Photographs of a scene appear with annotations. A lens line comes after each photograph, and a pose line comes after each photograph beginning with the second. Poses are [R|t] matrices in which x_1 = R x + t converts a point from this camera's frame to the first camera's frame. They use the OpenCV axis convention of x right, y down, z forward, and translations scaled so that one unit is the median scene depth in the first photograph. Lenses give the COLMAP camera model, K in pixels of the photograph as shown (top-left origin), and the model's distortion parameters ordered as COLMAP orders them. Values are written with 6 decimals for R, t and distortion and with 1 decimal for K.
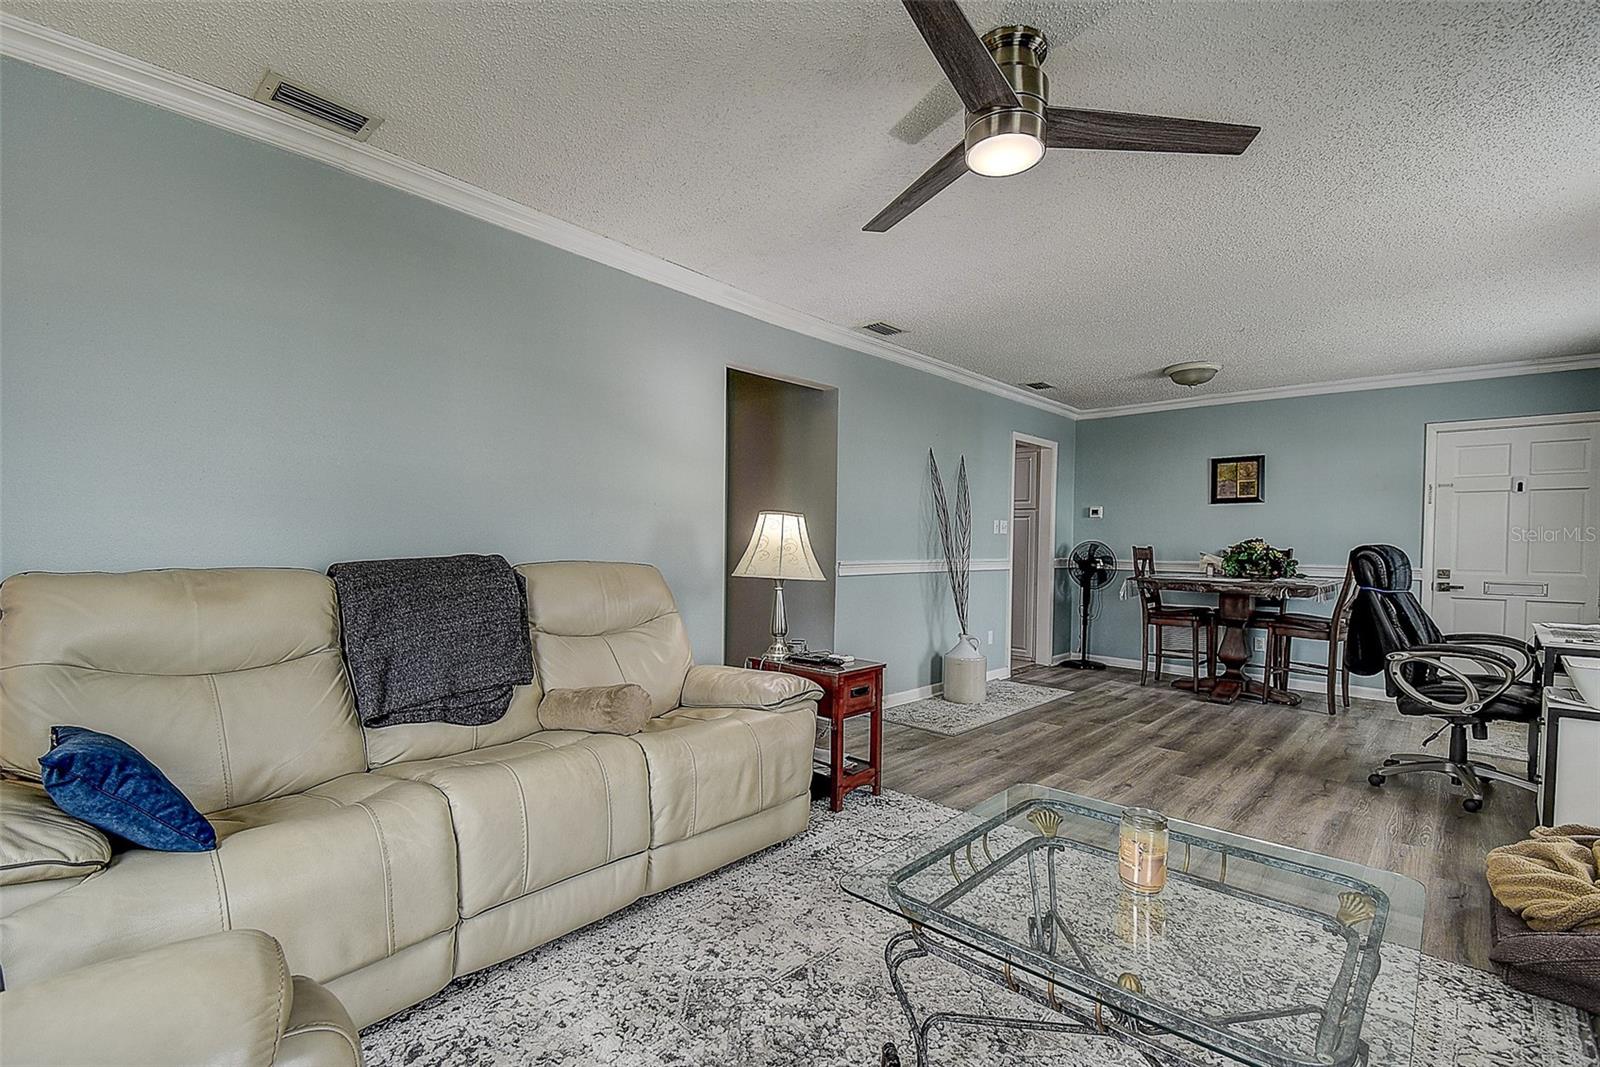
lens RADIAL K [[720.2, 0, 803.6], [0, 720.2, 563.8], [0, 0, 1]] dist [-0.000190, -0.000348]
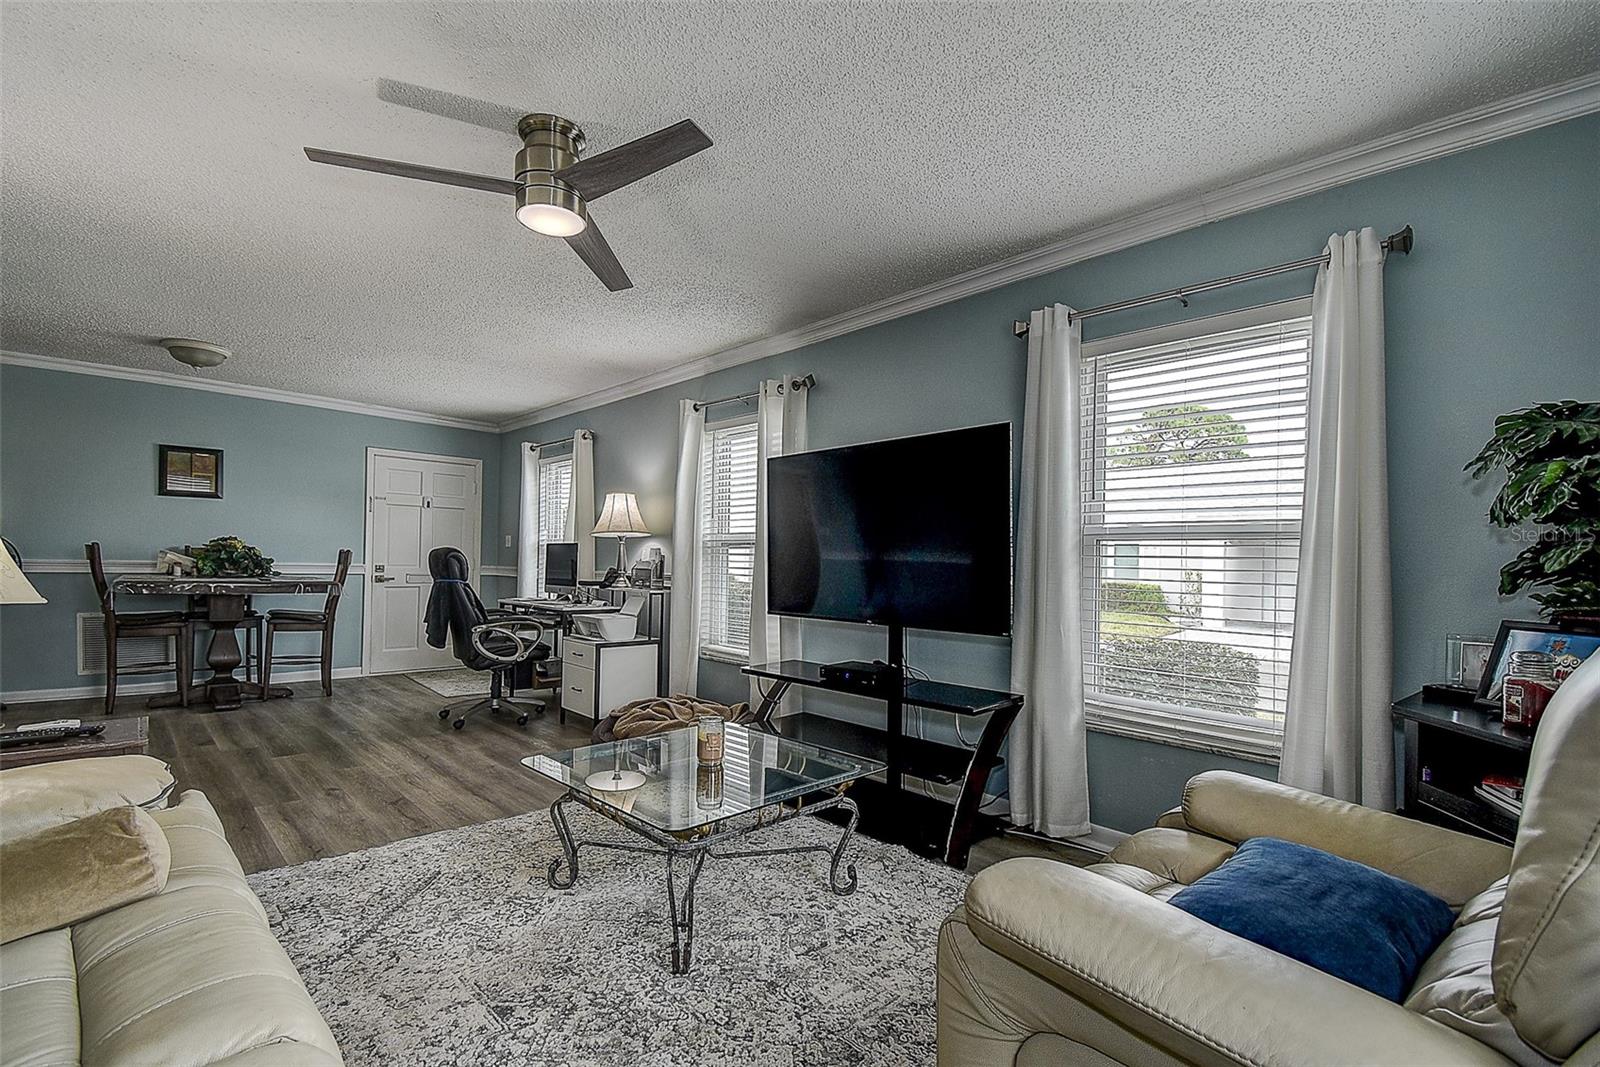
lens RADIAL K [[708.7, 0, 802.6], [0, 708.7, 557.1], [0, 0, 1]] dist [0.025776, -0.020798]
pose [[0.055022, -0.007069, 0.998460, -0.321440], [0.007565, 0.999949, 0.006662, -0.008592], [-0.998456, 0.007187, 0.055073, 0.196003]]
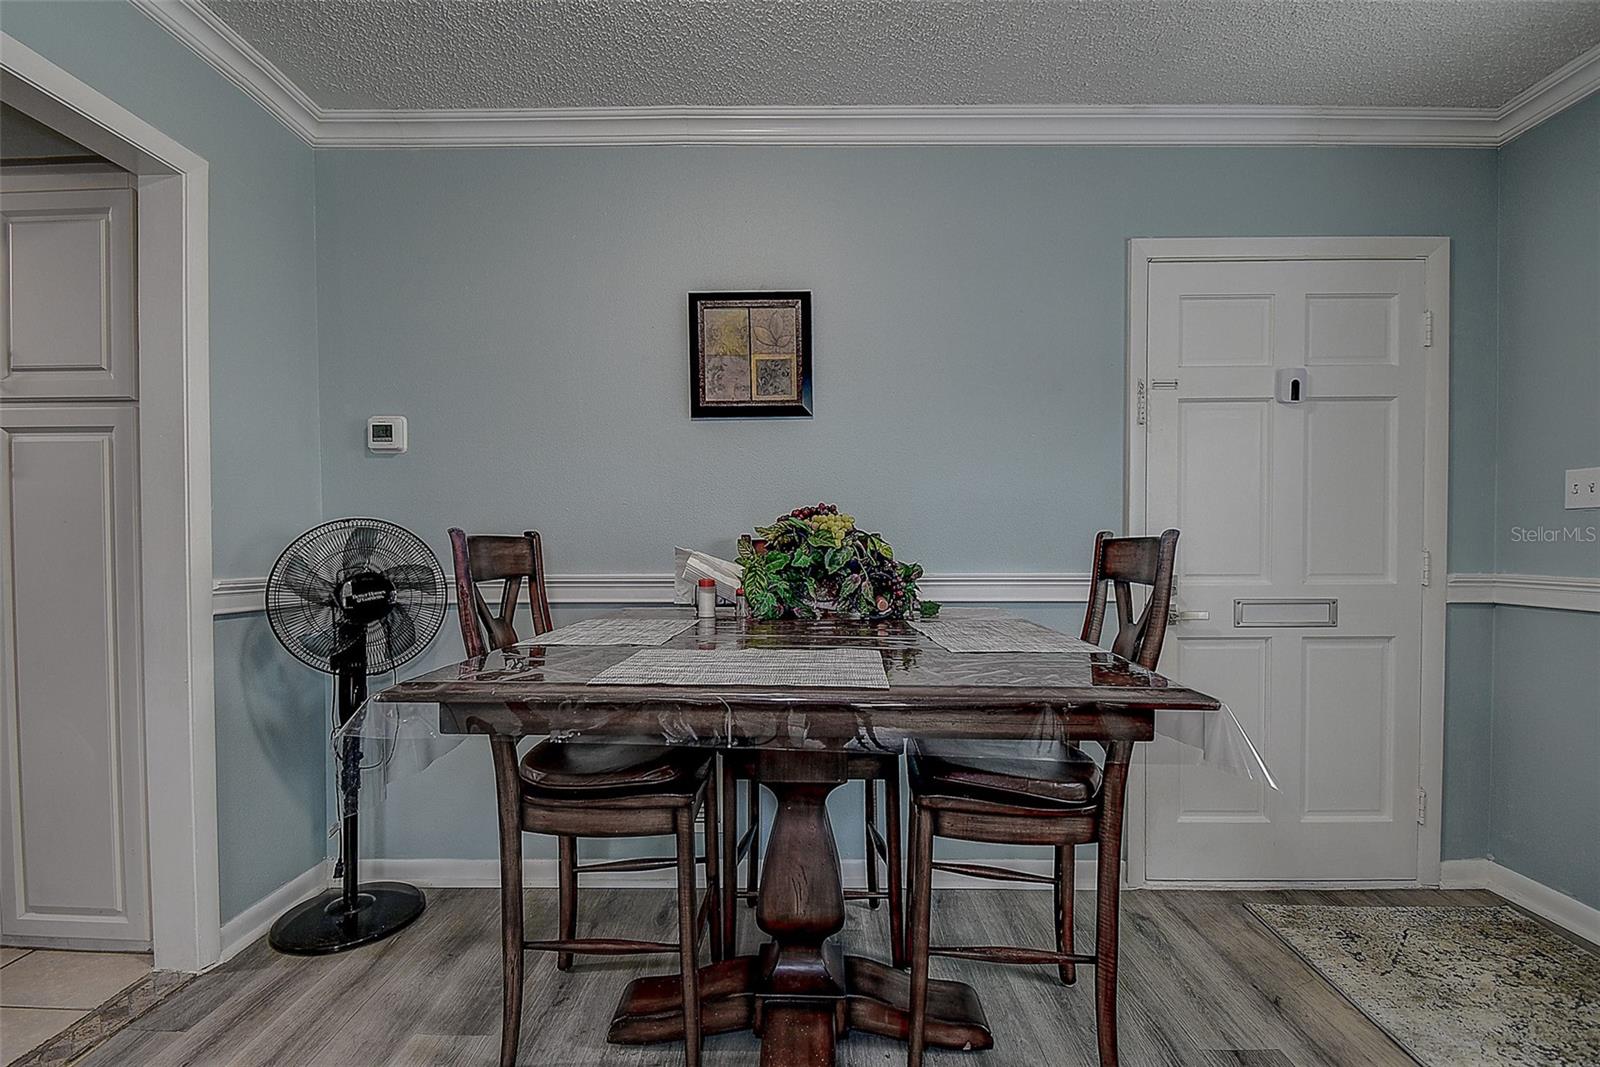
lens RADIAL K [[708.7, 0, 802.6], [0, 708.7, 557.1], [0, 0, 1]] dist [0.025776, -0.020798]
pose [[0.747657, -0.031394, 0.663343, 0.437994], [0.033744, 0.999388, 0.009265, -0.014926], [-0.663228, 0.015457, 0.748258, 0.832427]]
